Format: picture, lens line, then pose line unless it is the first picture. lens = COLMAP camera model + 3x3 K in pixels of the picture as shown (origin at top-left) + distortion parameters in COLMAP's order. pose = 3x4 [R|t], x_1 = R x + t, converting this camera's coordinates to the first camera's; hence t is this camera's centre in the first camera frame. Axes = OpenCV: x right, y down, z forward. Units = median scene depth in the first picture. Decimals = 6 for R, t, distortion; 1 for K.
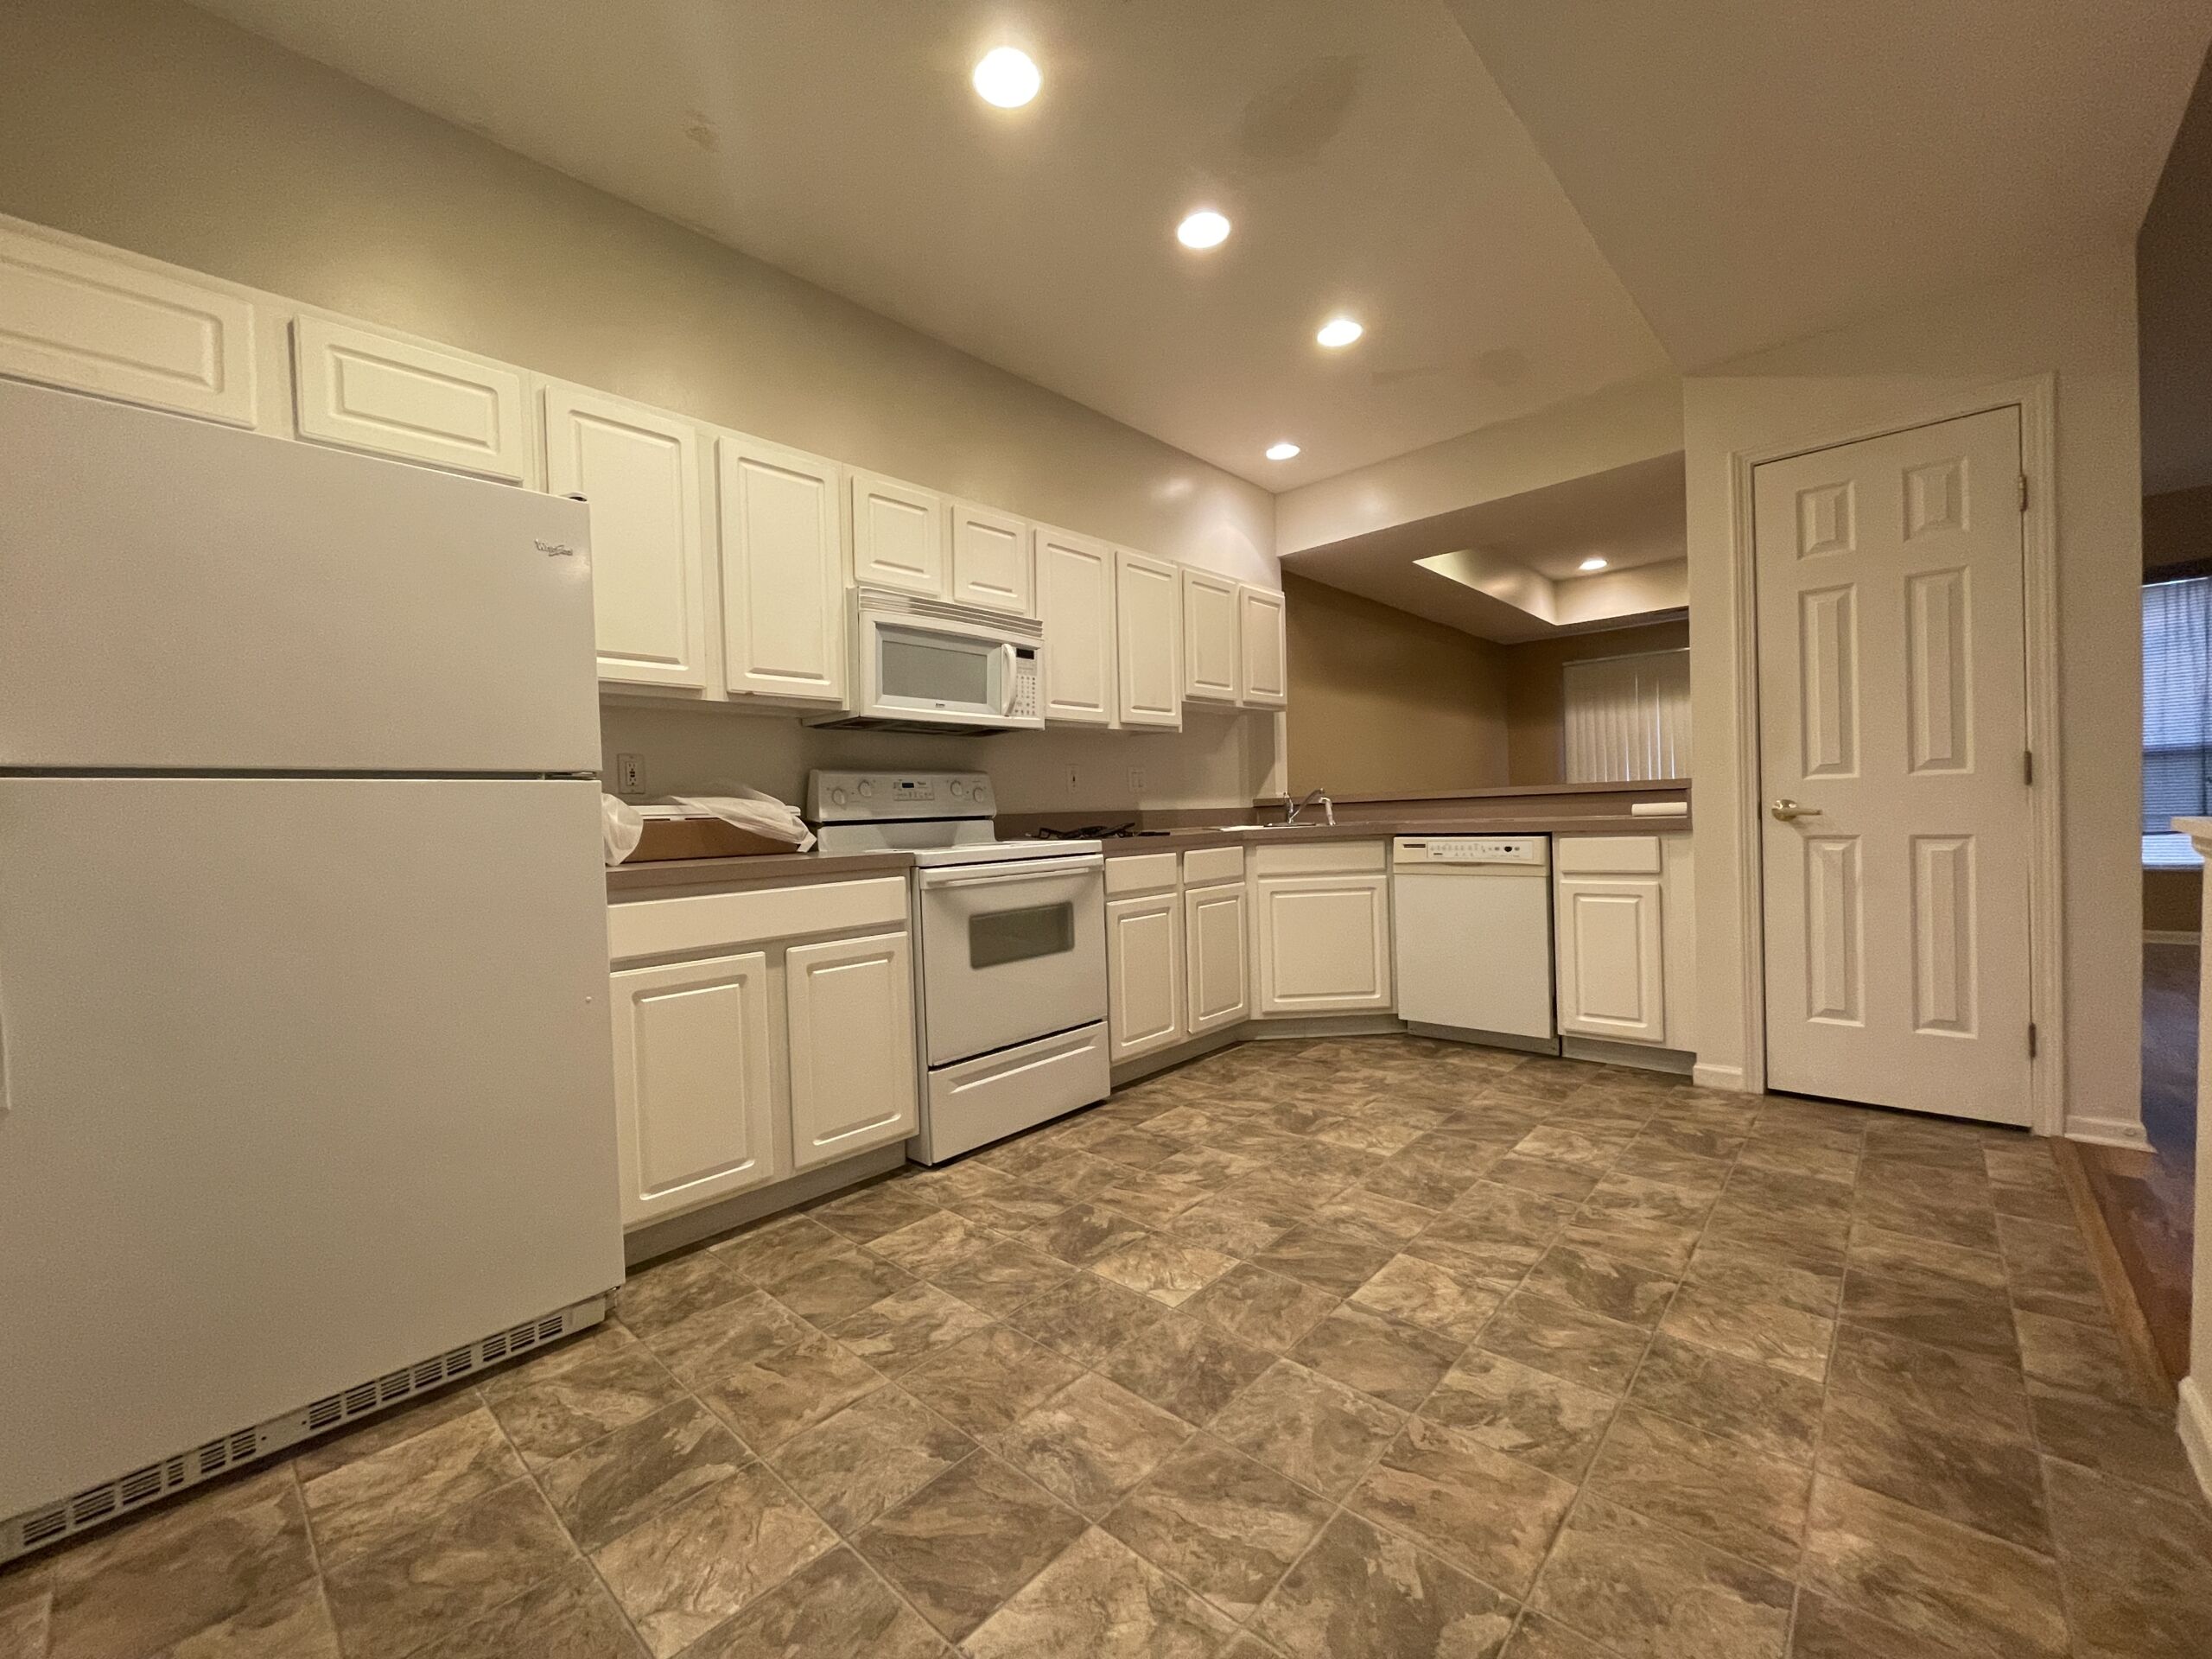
lens RADIAL K [[890.1, 0, 1104.9], [0, 890.1, 822.9], [0, 0, 1]] dist [-0.001879, 0.000080]
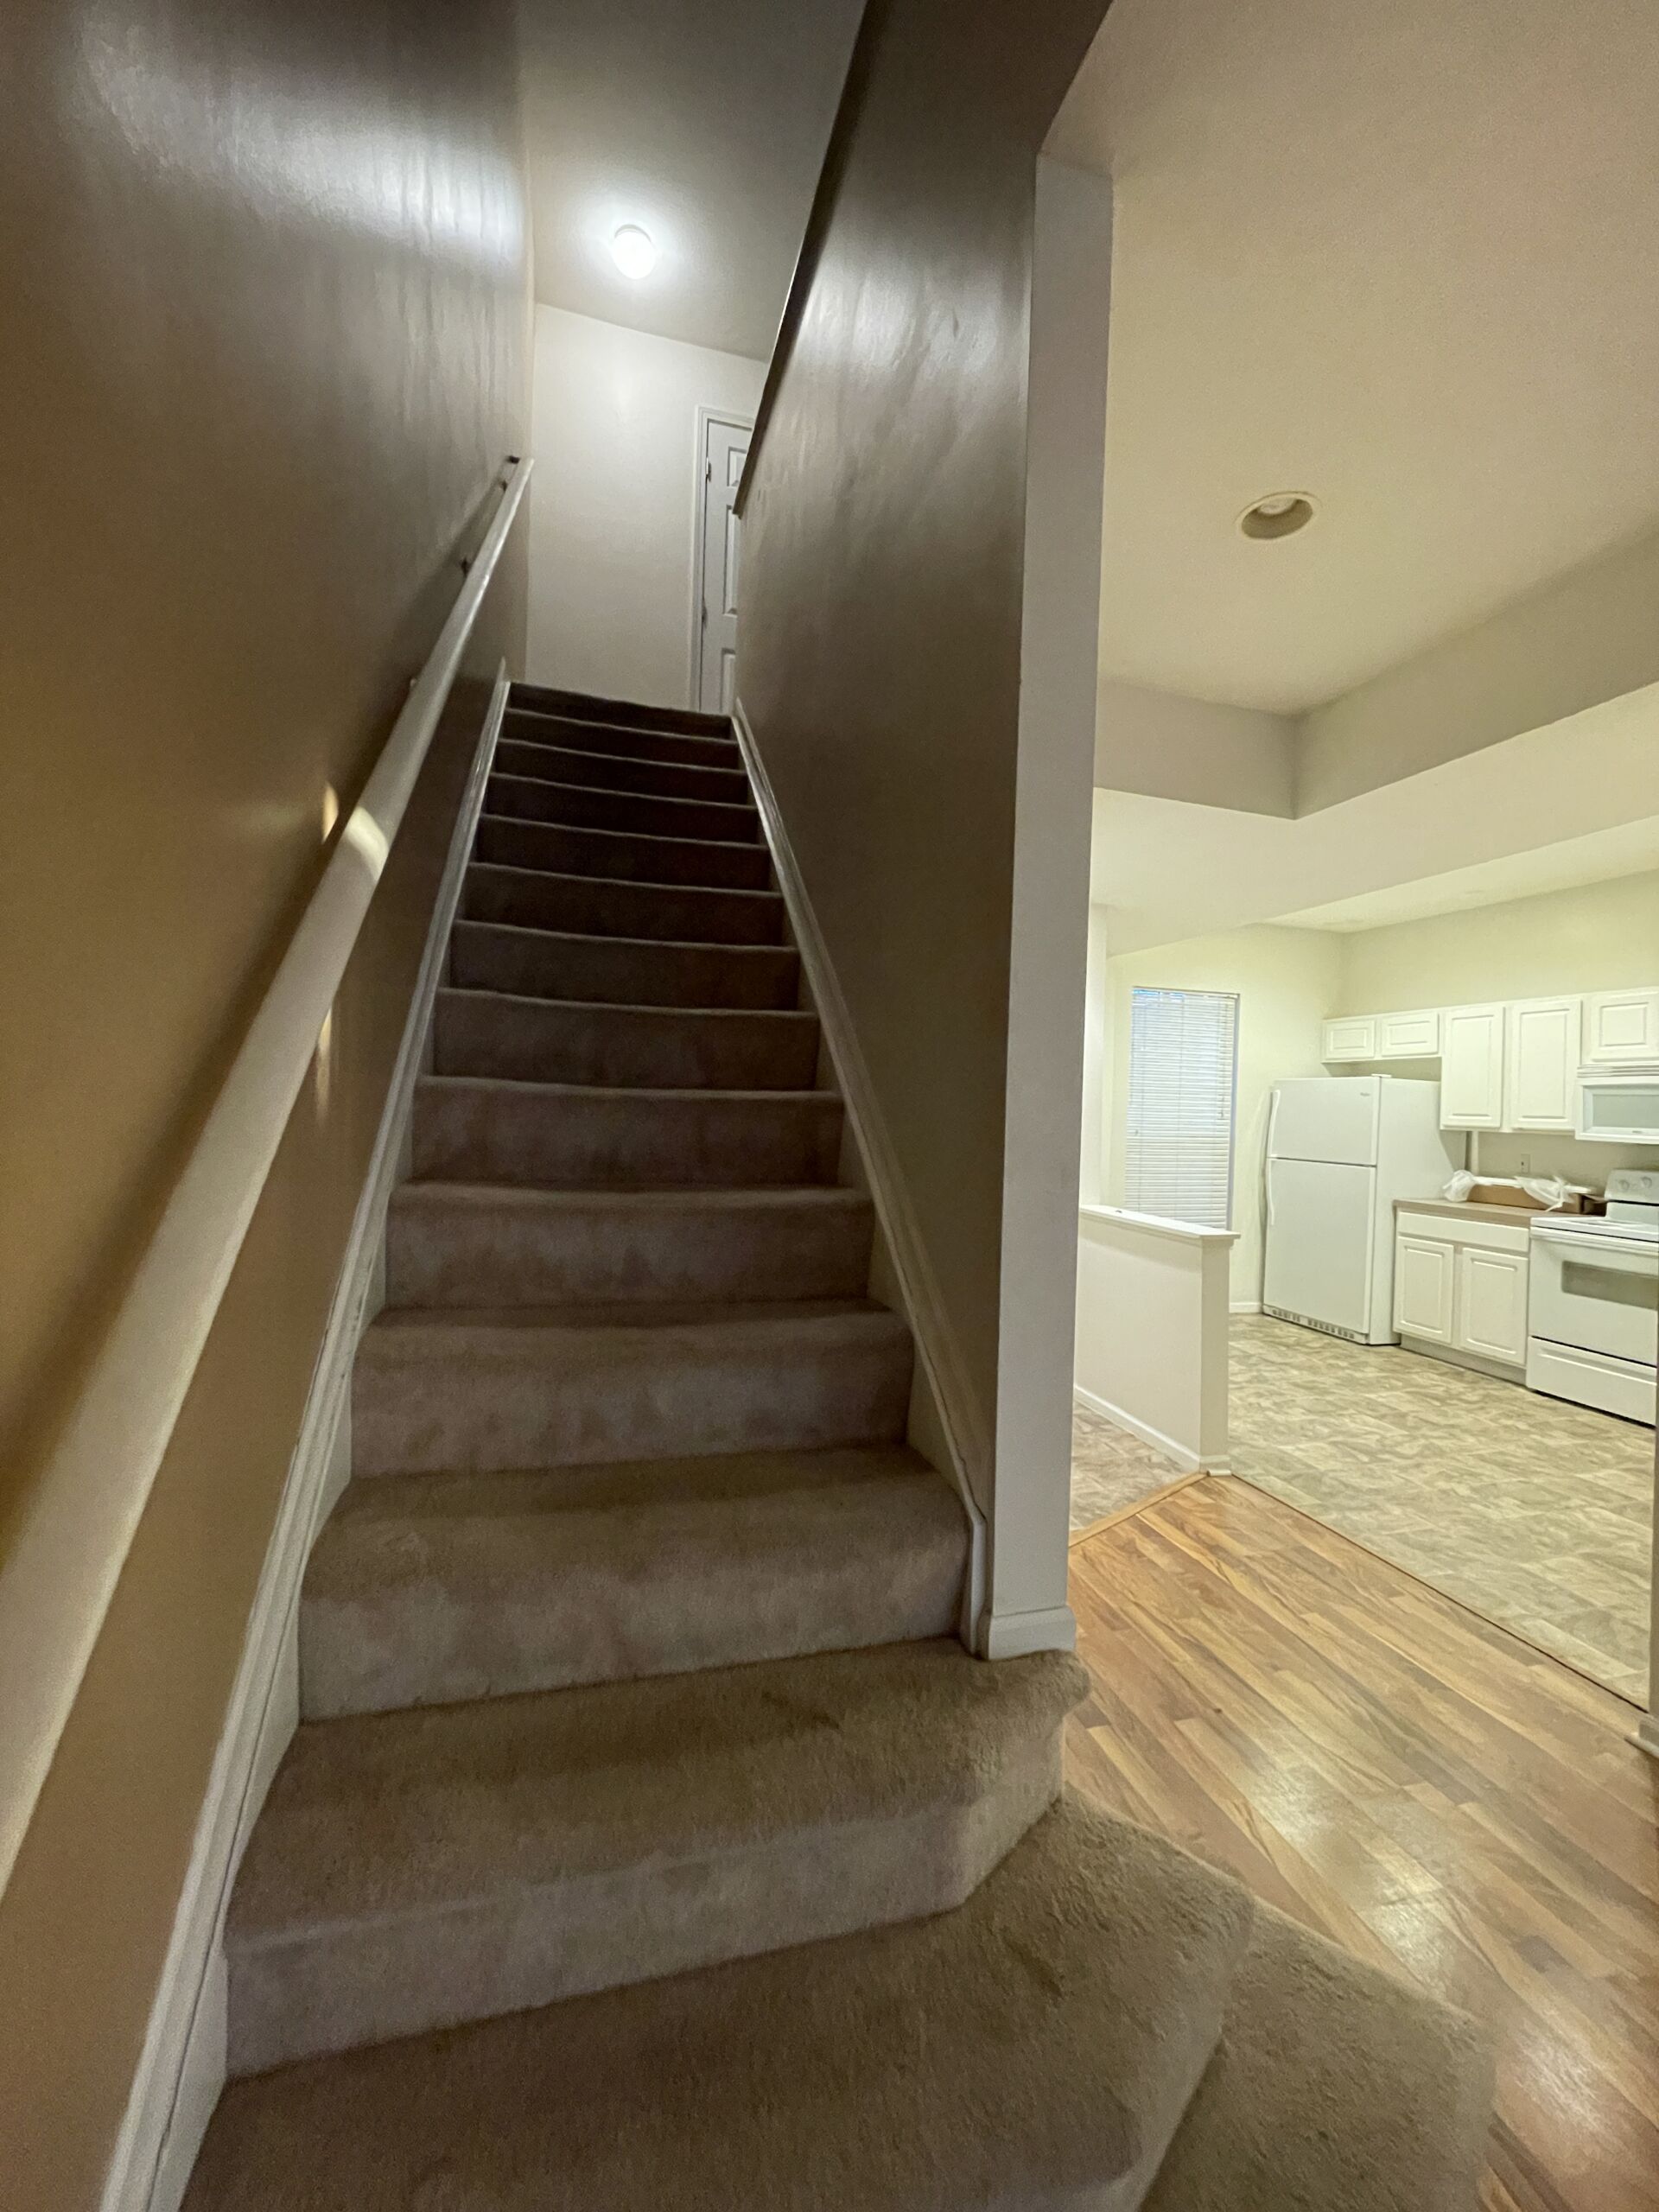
lens RADIAL K [[890.1, 0, 827.5], [0, 890.1, 1105.0], [0, 0, 1]] dist [-0.001879, 0.000080]
pose [[-0.523174, 0.016300, -0.852070, 2.448537], [-0.024662, 0.999109, 0.034256, -0.261619], [0.851869, 0.038936, -0.522306, 0.815193]]
